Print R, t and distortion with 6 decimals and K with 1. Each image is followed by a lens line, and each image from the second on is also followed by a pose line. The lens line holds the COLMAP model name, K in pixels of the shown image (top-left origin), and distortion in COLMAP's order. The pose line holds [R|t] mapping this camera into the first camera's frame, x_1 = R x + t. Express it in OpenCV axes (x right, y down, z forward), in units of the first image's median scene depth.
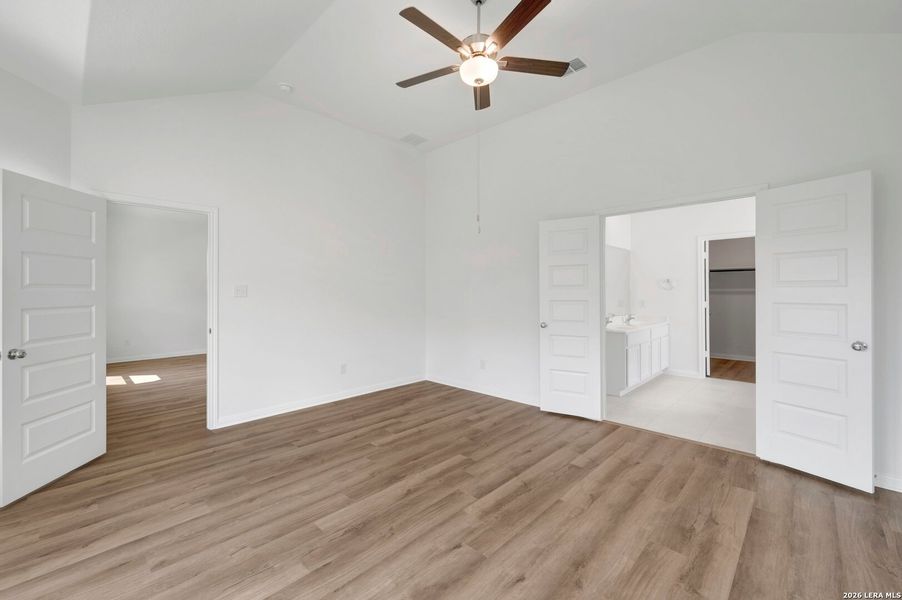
lens RADIAL K [[372.4, 0, 452.8], [0, 372.4, 290.0], [0, 0, 1]] dist [-0.001111, -0.000284]
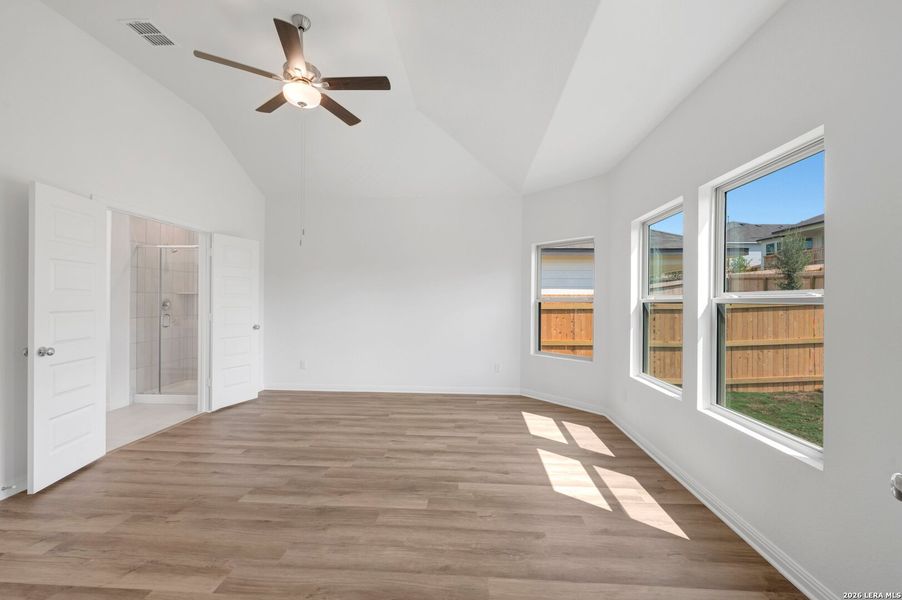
lens RADIAL K [[364.9, 0, 453.1], [0, 364.9, 298.4], [0, 0, 1]] dist [0.000951, -0.000106]
pose [[-0.644380, 0.005033, 0.764689, -0.915688], [-0.009733, 0.999843, -0.014783, 0.010693], [-0.764643, -0.016968, -0.644230, 1.198726]]
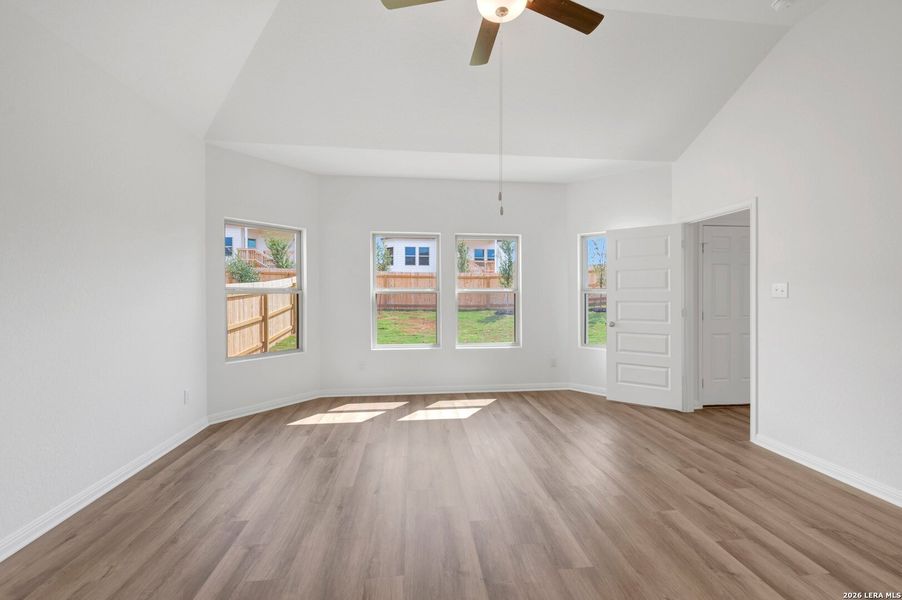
lens RADIAL K [[361.3, 0, 450.4], [0, 361.3, 298.0], [0, 0, 1]] dist [-0.000305, -0.000324]
pose [[-0.644030, 0.014985, -0.764854, 0.616501], [0.009439, 0.999888, 0.011642, 0.006746], [0.764942, 0.000279, -0.644099, 1.236489]]
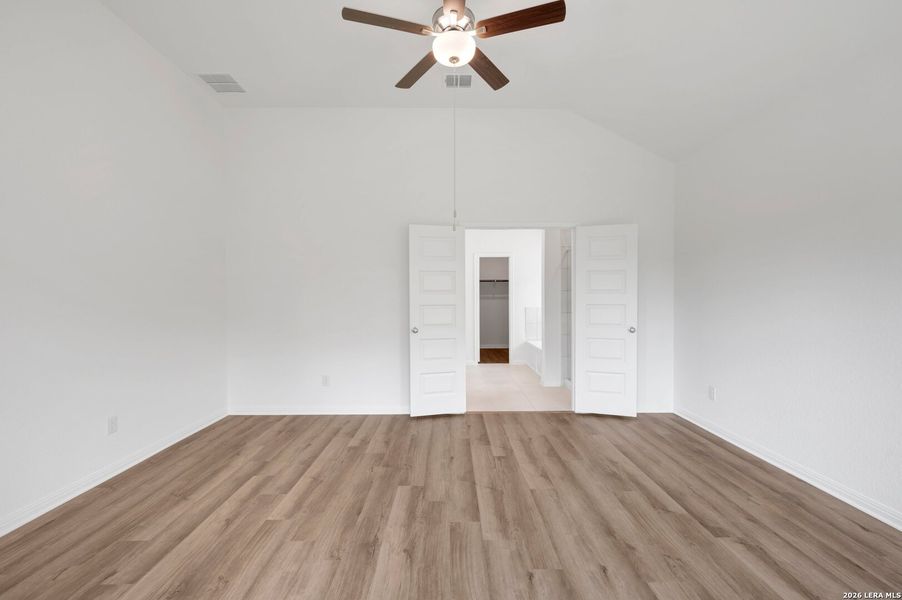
lens RADIAL K [[360.5, 0, 452.9], [0, 360.5, 300.4], [0, 0, 1]] dist [0.001118, 0.000094]
pose [[0.717054, -0.003702, 0.697008, -0.482043], [-0.005106, 0.999931, 0.010563, 0.006688], [-0.696999, -0.011133, 0.716985, 0.335812]]
